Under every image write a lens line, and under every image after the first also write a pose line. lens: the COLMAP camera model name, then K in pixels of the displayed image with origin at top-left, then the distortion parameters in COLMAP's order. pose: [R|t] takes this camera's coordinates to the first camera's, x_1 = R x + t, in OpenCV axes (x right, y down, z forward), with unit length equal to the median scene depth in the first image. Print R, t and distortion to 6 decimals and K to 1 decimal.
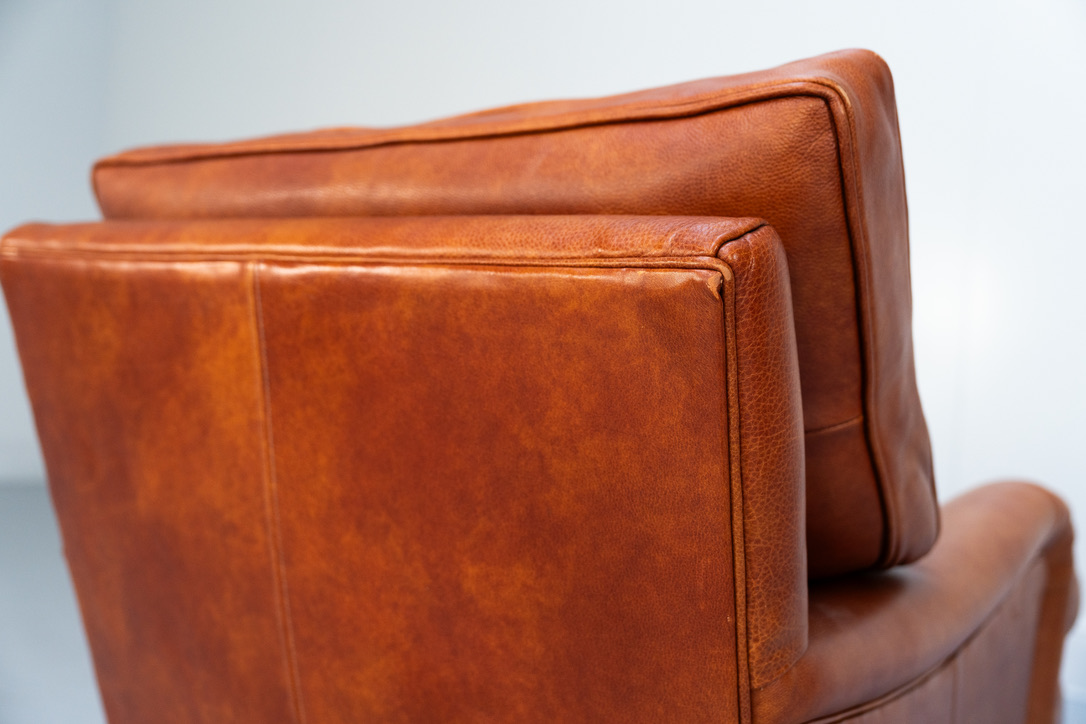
lens RADIAL K [[1050.4, 0, 542.7], [0, 1050.4, 355.9], [0, 0, 1]] dist [-0.021916, 0.000000]
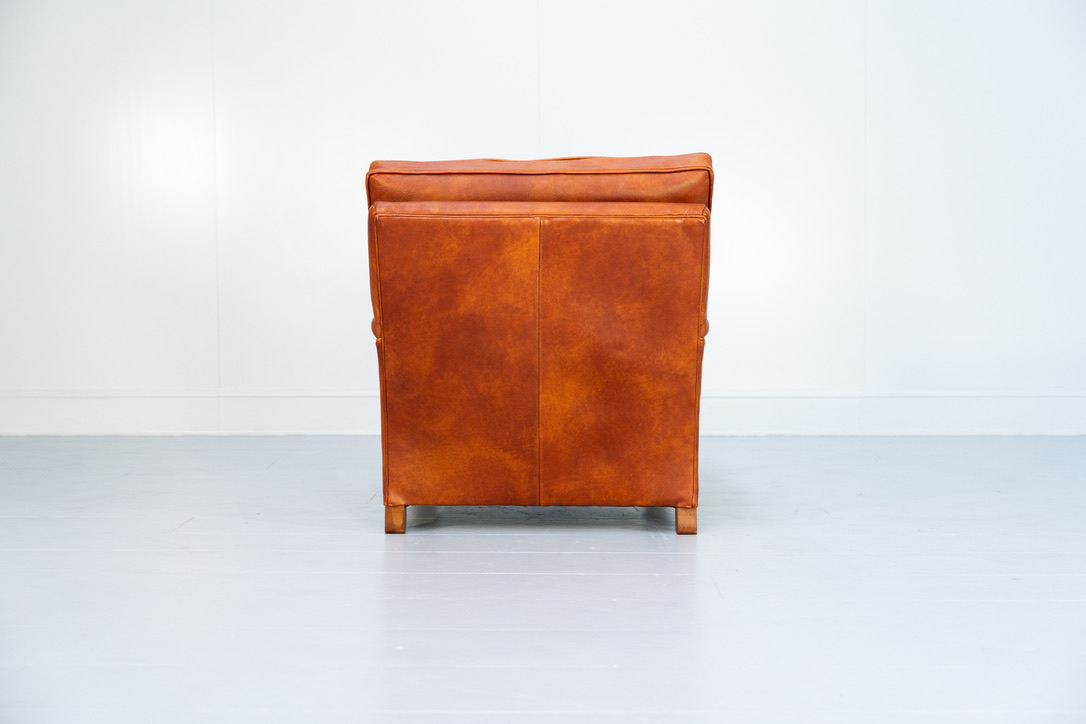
lens RADIAL K [[1367.8, 0, 542.4], [0, 1367.8, 363.7], [0, 0, 1]] dist [0.018431, 0.000000]
pose [[0.826800, -0.106414, 0.552339, -2.669608], [0.060504, 0.993070, 0.100757, -0.072656], [-0.559233, -0.049887, 0.827508, -2.471089]]
